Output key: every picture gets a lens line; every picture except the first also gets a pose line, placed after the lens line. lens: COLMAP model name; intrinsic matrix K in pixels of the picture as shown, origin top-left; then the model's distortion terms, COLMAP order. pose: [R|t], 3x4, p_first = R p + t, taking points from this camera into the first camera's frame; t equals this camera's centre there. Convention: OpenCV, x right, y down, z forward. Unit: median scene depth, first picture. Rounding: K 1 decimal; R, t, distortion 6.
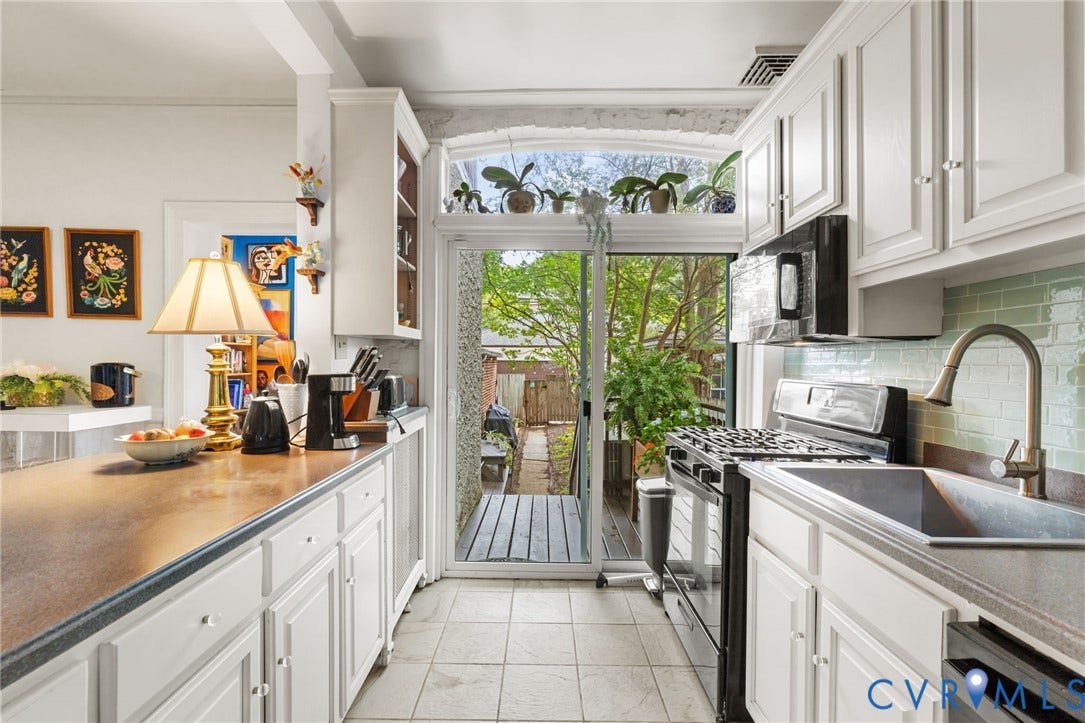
lens RADIAL K [[475.9, 0, 537.8], [0, 475.9, 364.4], [0, 0, 1]] dist [-0.002739, 0.000948]
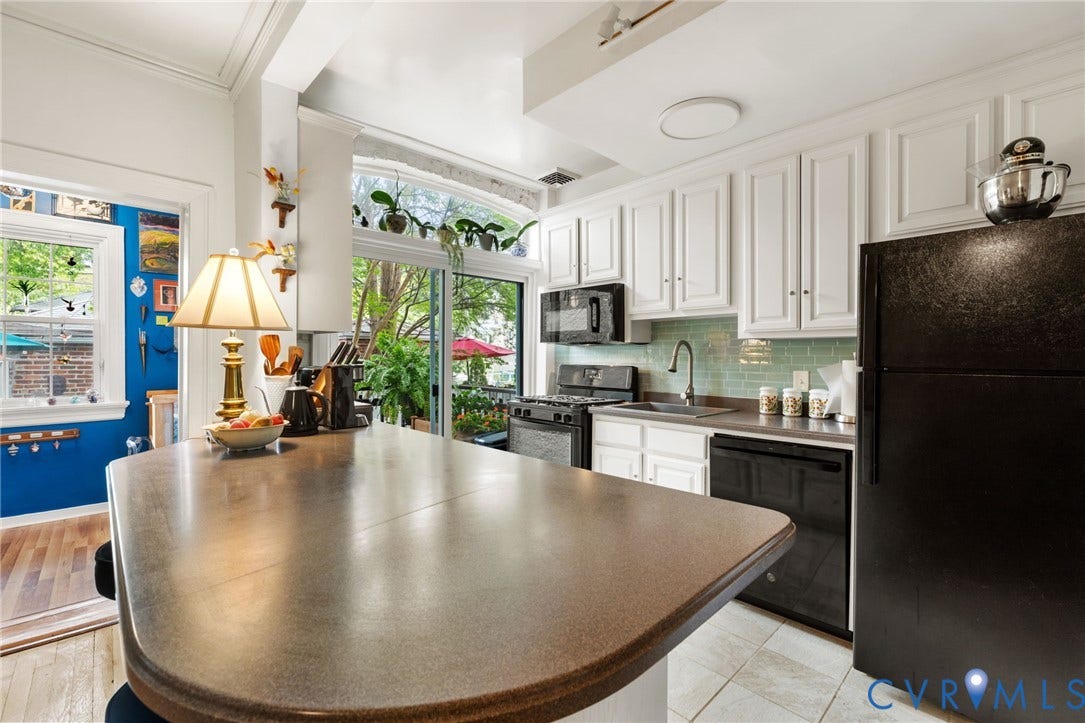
lens RADIAL K [[475.9, 0, 551.1], [0, 475.9, 358.0], [0, 0, 1]] dist [-0.002739, 0.000948]
pose [[0.703740, -0.006956, 0.710424, -0.706582], [0.002413, 0.999970, 0.007400, -0.004499], [-0.710454, -0.003494, 0.703735, -0.161025]]
